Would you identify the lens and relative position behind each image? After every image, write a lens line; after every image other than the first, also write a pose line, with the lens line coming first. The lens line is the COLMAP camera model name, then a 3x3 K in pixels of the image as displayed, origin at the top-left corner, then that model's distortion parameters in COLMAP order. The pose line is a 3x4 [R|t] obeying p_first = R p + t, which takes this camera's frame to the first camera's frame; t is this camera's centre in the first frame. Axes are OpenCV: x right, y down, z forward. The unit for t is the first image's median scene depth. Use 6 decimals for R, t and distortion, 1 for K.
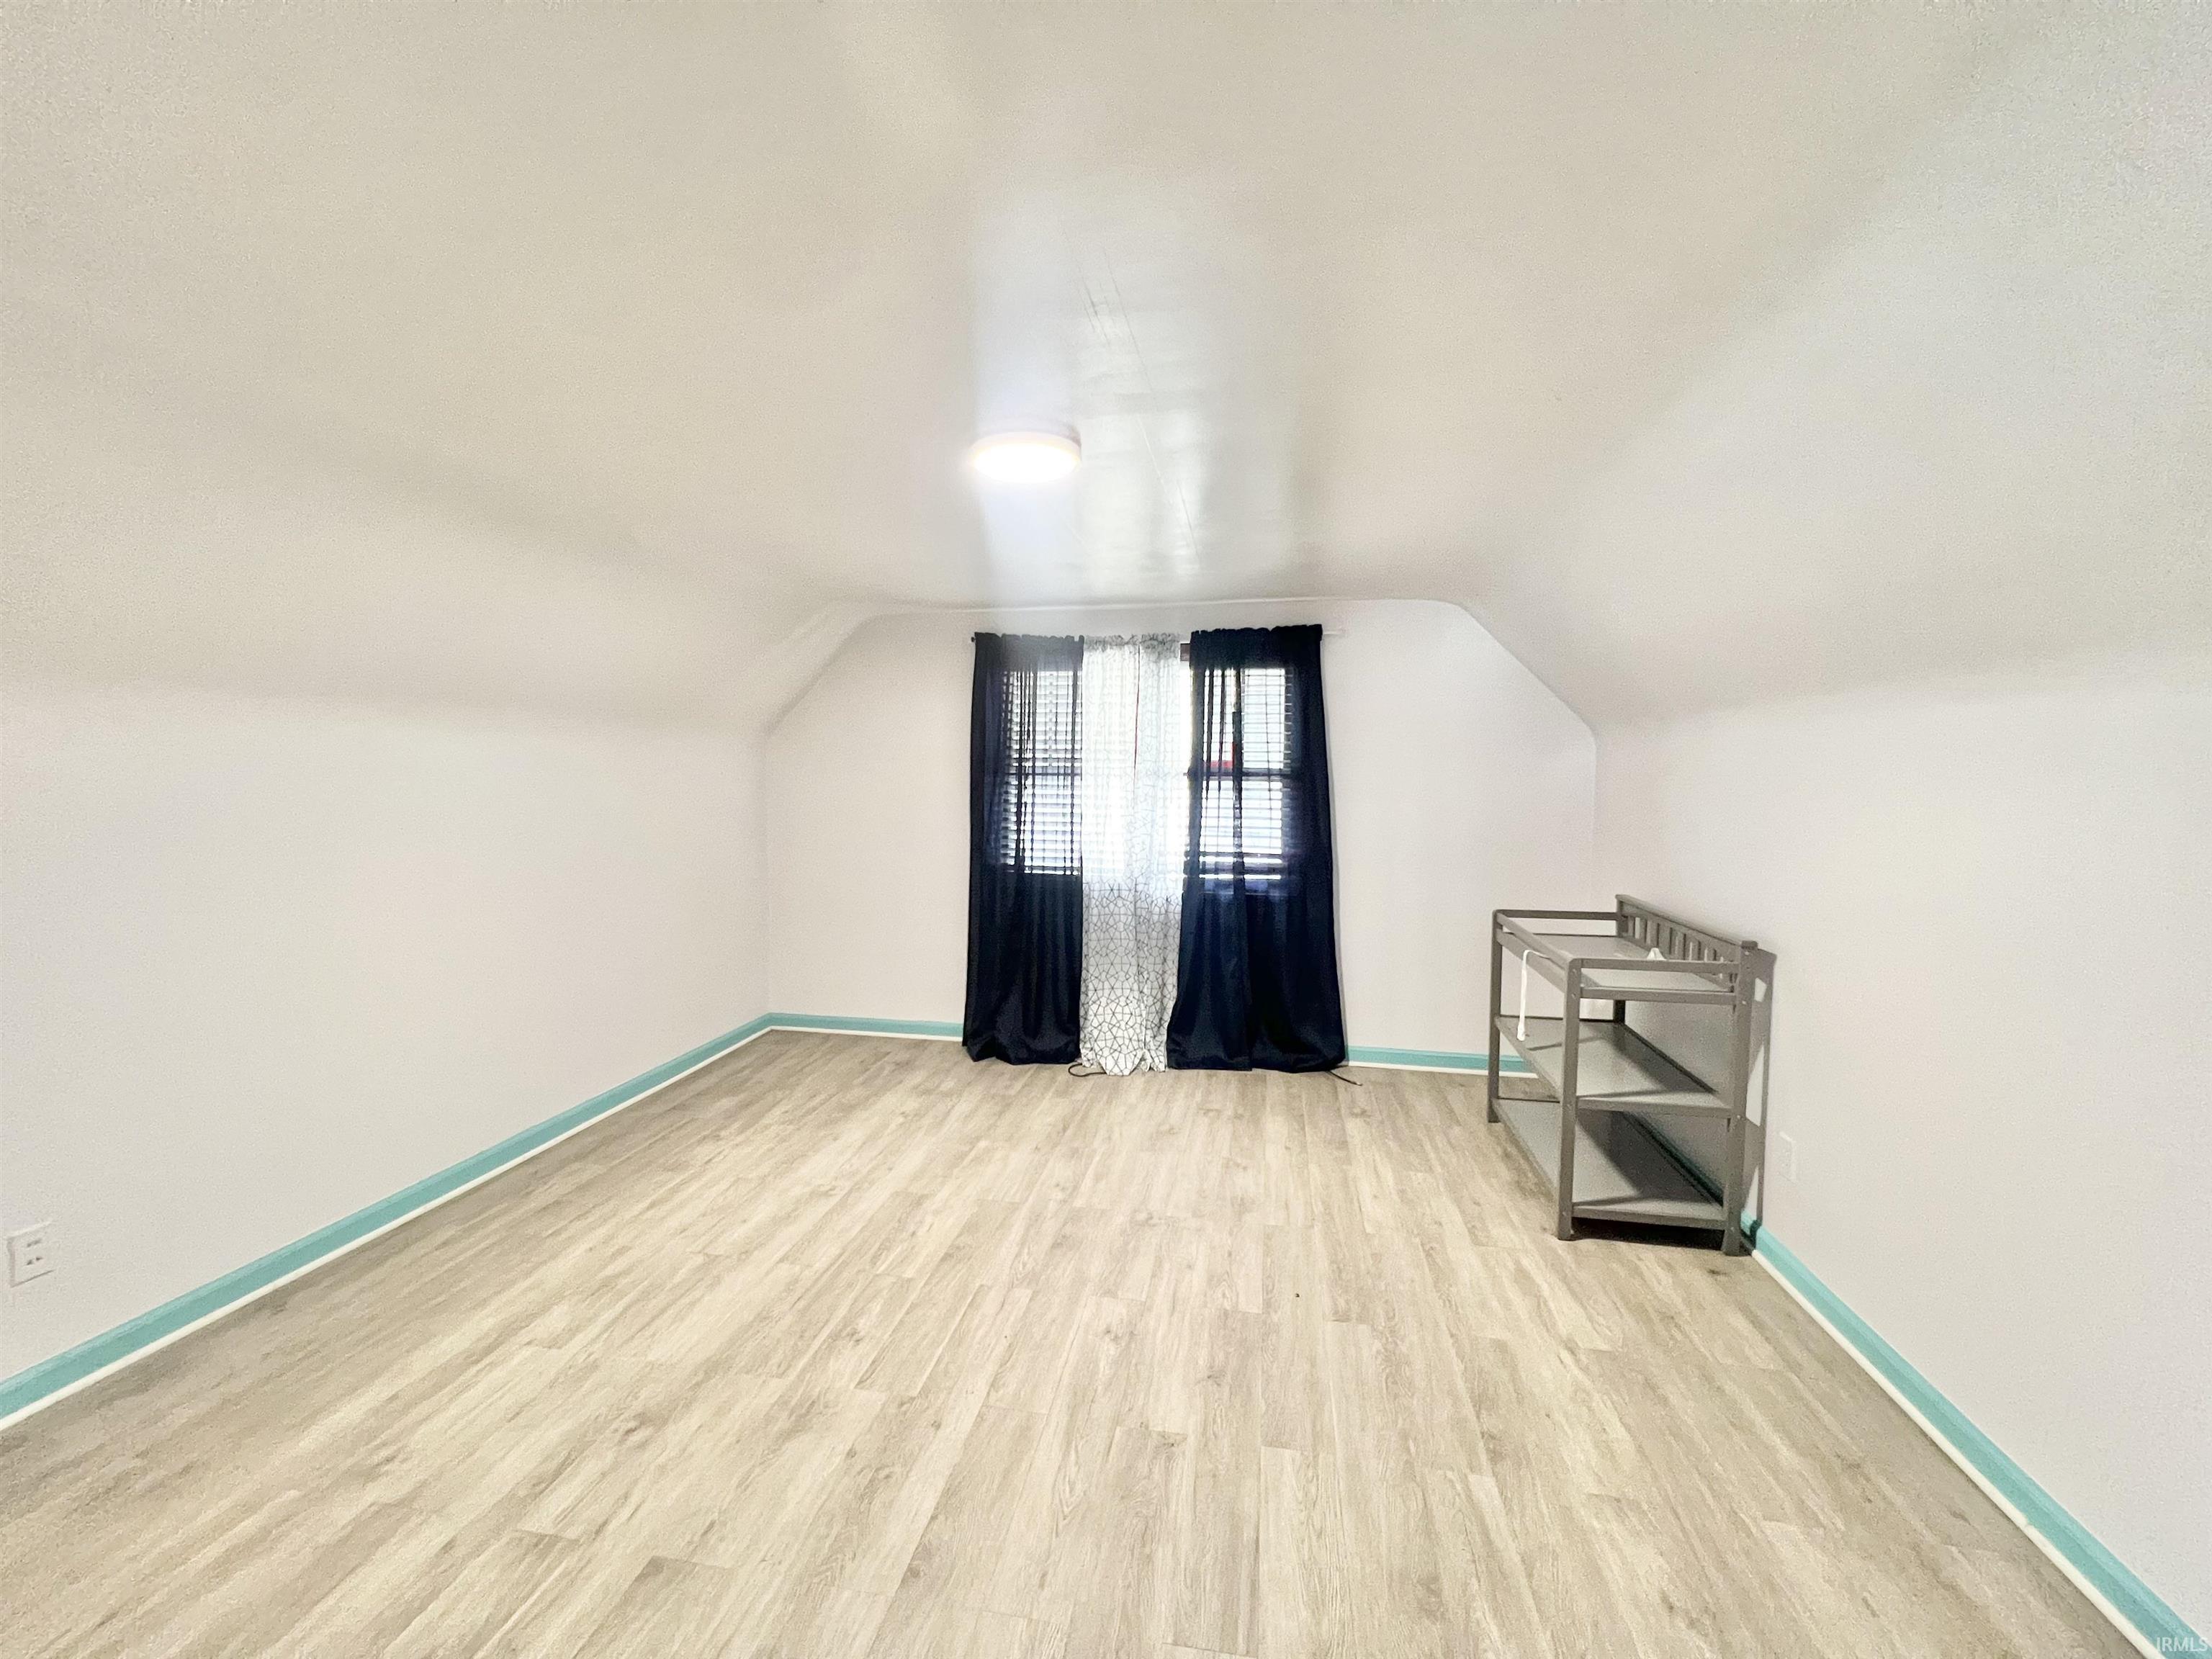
lens RADIAL K [[890.0, 0, 1101.8], [0, 890.0, 827.2], [0, 0, 1]] dist [-0.000464, 0.000397]
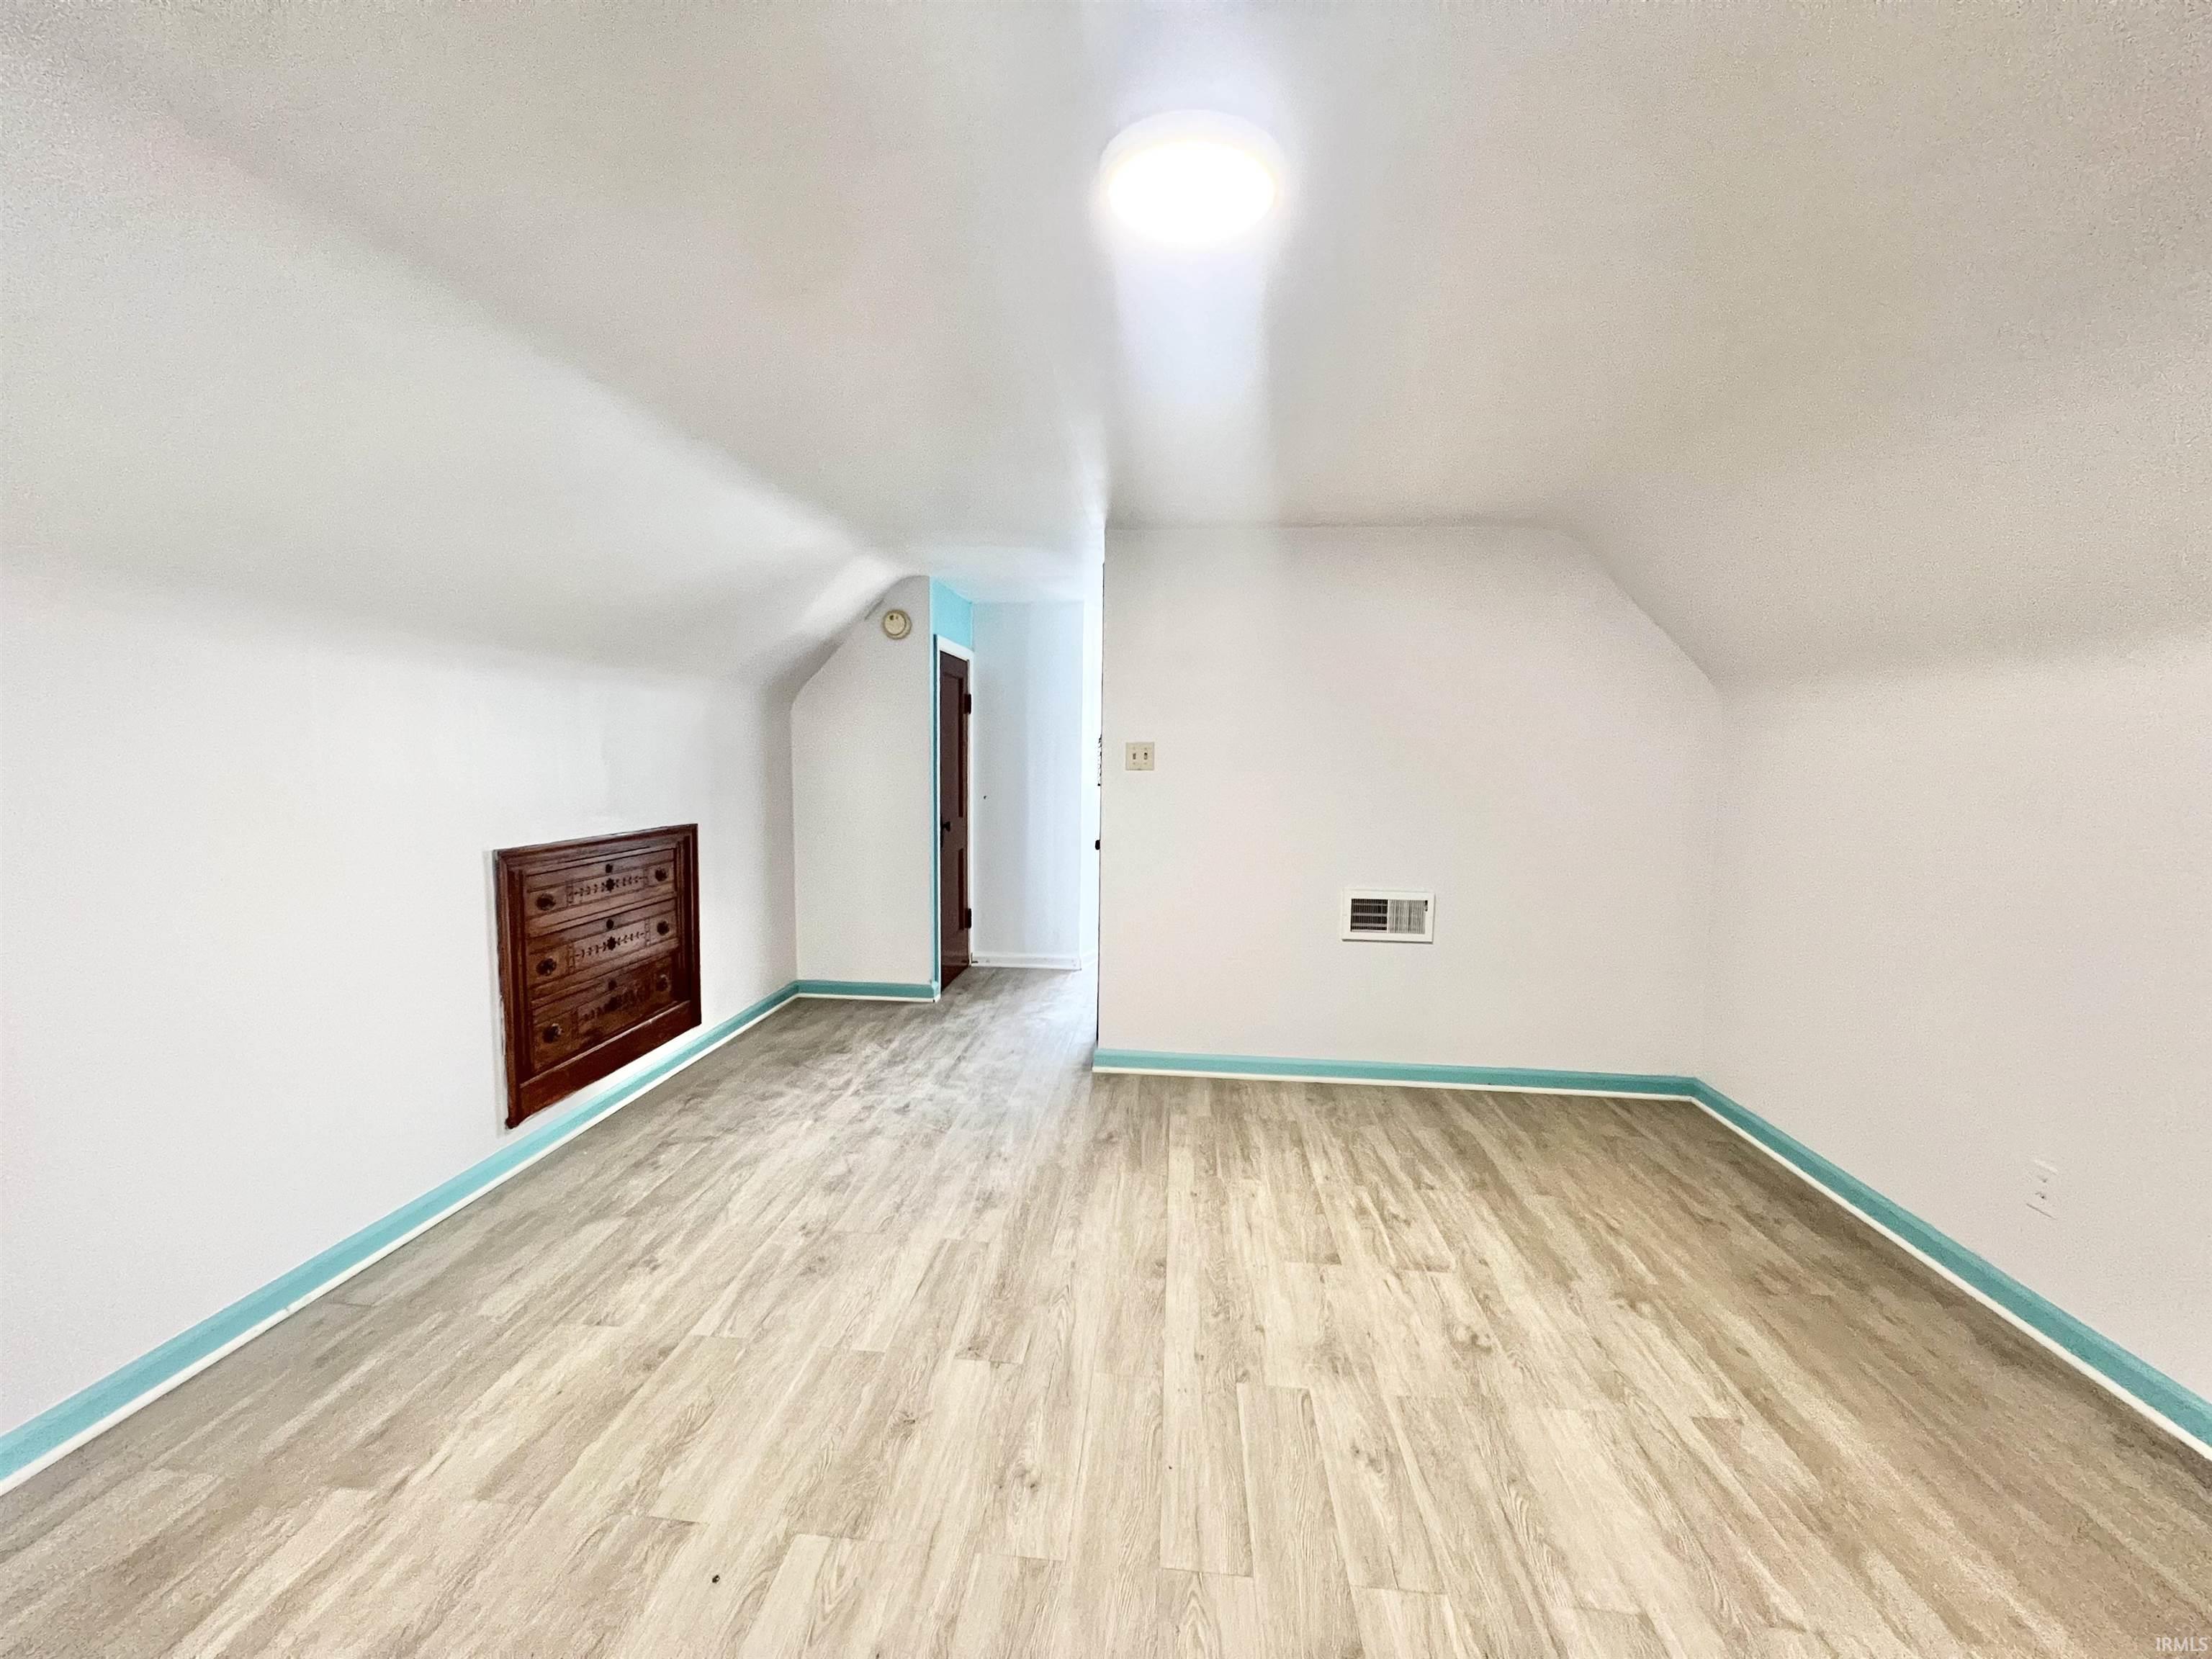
lens RADIAL K [[890.0, 0, 1101.0], [0, 890.0, 832.3], [0, 0, 1]] dist [-0.000464, 0.000397]
pose [[-0.994844, -0.011020, -0.100819, 0.035385], [-0.026180, 0.988292, 0.150311, -0.074500], [0.097982, 0.152175, -0.983485, 1.843804]]
